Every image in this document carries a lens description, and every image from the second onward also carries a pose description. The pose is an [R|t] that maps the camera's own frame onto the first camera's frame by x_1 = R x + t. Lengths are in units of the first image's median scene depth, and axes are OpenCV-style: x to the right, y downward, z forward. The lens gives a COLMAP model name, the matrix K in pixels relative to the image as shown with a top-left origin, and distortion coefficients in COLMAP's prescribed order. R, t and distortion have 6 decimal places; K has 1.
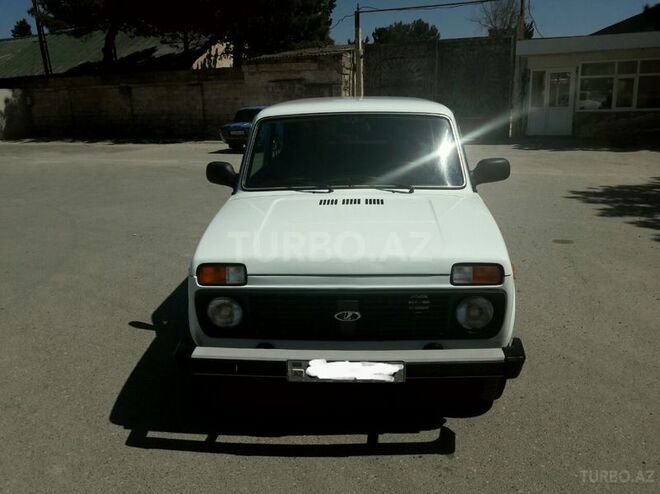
lens RADIAL K [[574.1, 0, 329.3], [0, 574.1, 250.3], [0, 0, 1]] dist [0.004004, -0.045800]
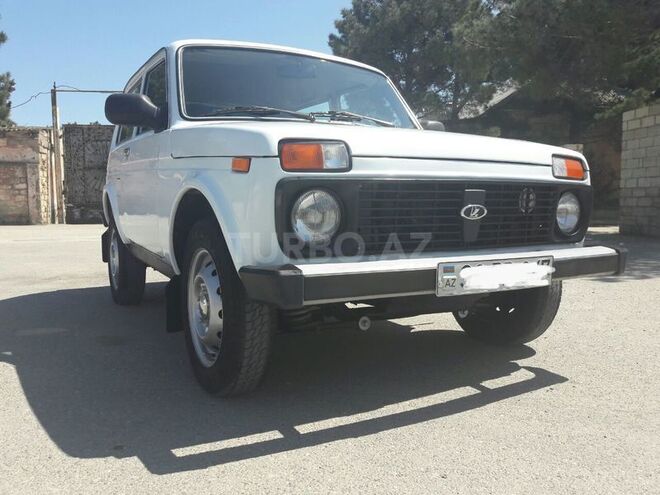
lens RADIAL K [[552.8, 0, 330.3], [0, 552.8, 255.9], [0, 0, 1]] dist [-0.000617, -0.007742]
pose [[0.837704, -0.027042, 0.545454, -0.082943], [0.124370, 0.981976, -0.142323, 0.039428], [-0.531774, 0.187063, 0.825969, 0.077607]]
